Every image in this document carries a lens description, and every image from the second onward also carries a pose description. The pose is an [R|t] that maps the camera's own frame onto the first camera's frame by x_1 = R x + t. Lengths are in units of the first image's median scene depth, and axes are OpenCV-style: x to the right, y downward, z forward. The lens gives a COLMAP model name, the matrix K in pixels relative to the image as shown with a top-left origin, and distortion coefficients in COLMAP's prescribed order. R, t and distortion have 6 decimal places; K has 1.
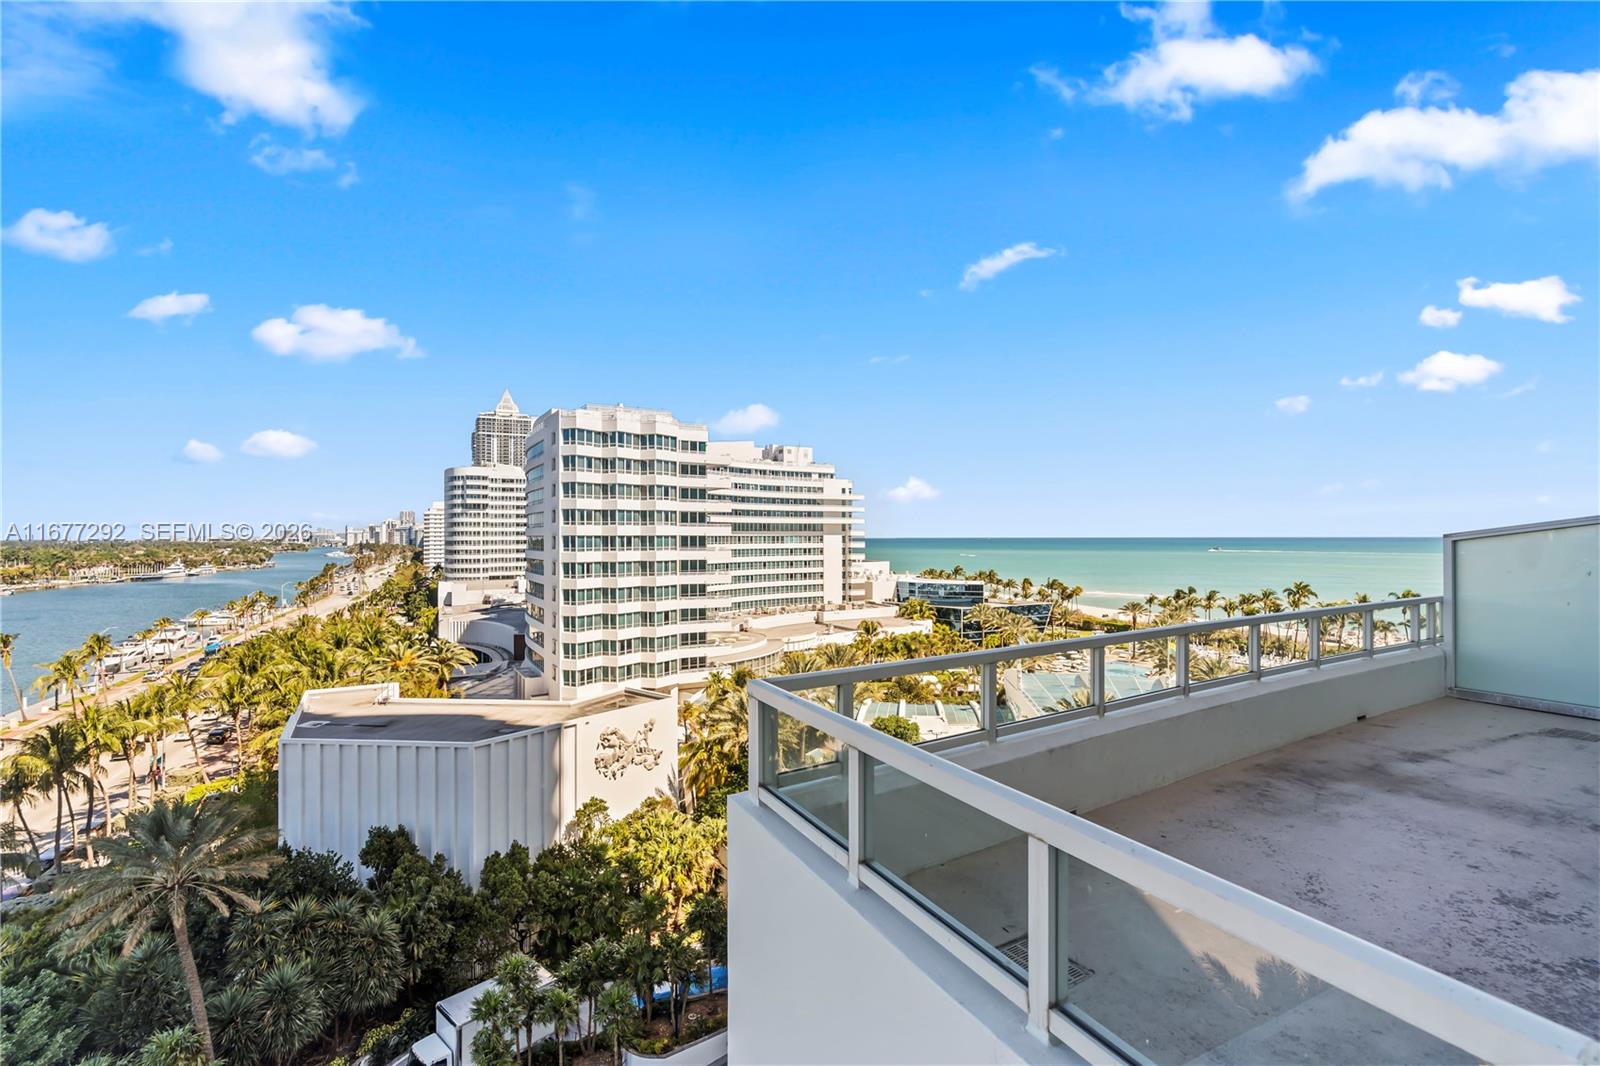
lens RADIAL K [[723.4, 0, 798.2], [0, 723.4, 531.9], [0, 0, 1]] dist [-0.006873, 0.002042]
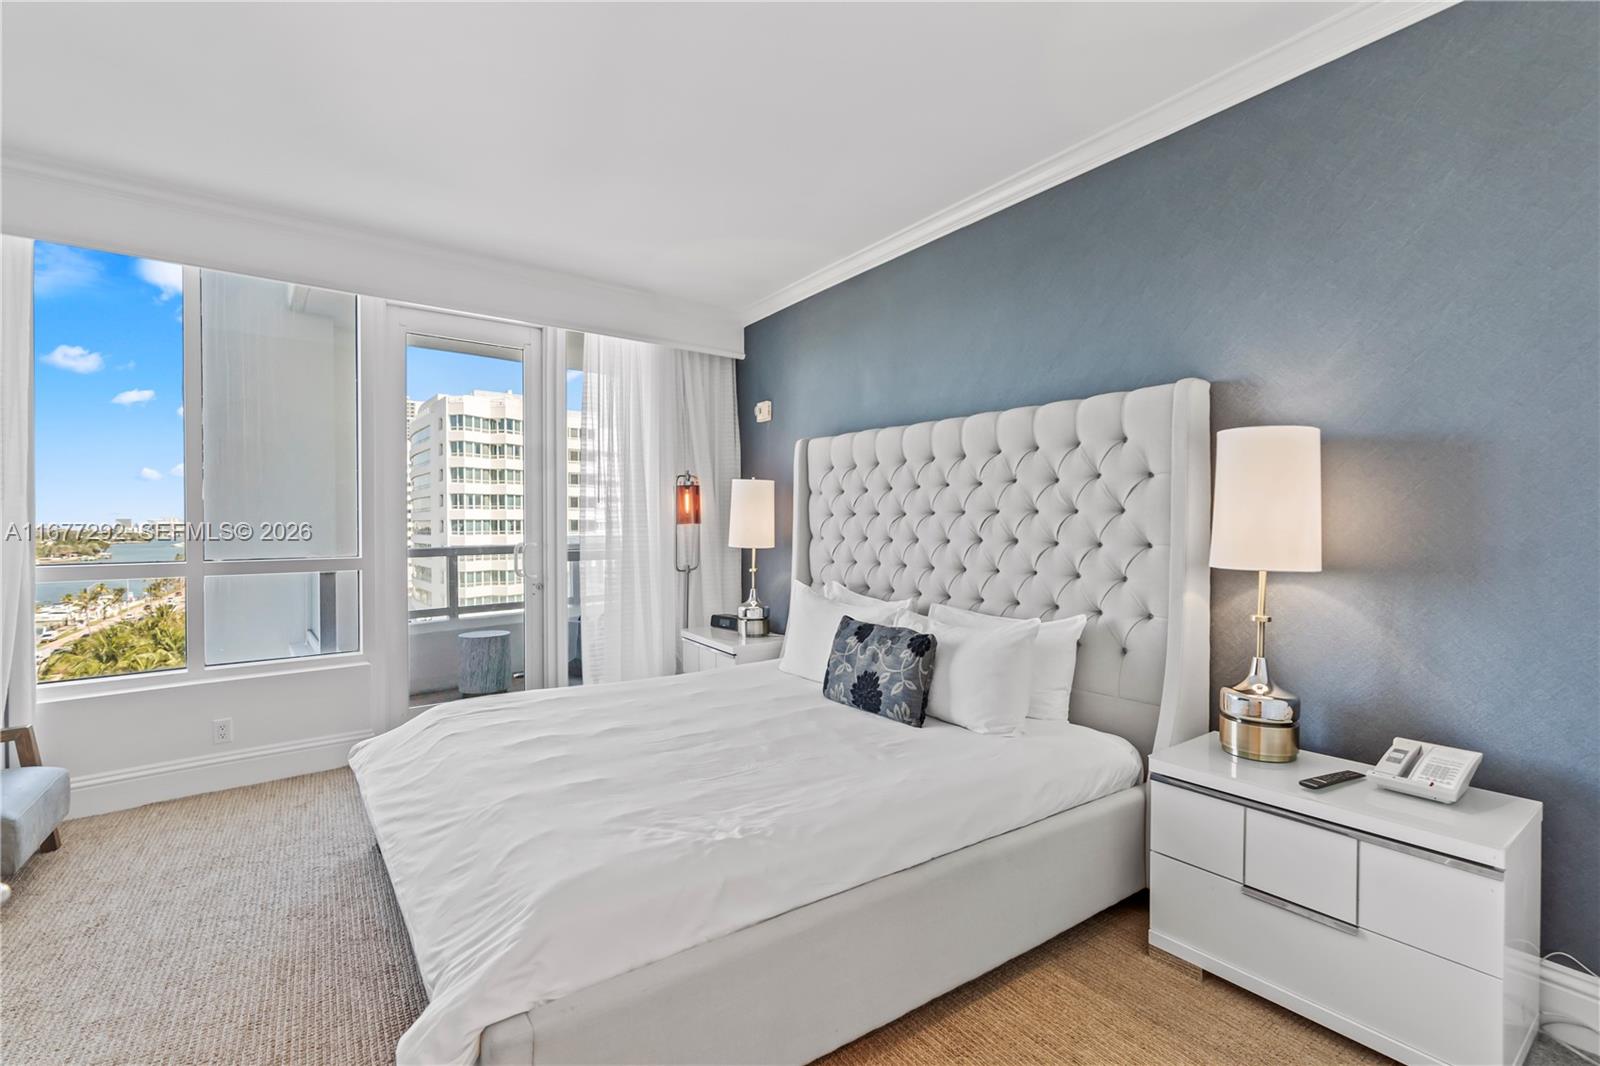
lens RADIAL K [[723.4, 0, 852.8], [0, 723.4, 517.0], [0, 0, 1]] dist [-0.006873, 0.002042]
pose [[0.983980, -0.012653, 0.177829, 0.064210], [0.011193, 0.999895, 0.009206, -0.002233], [-0.177927, -0.007068, 0.984018, -0.129482]]
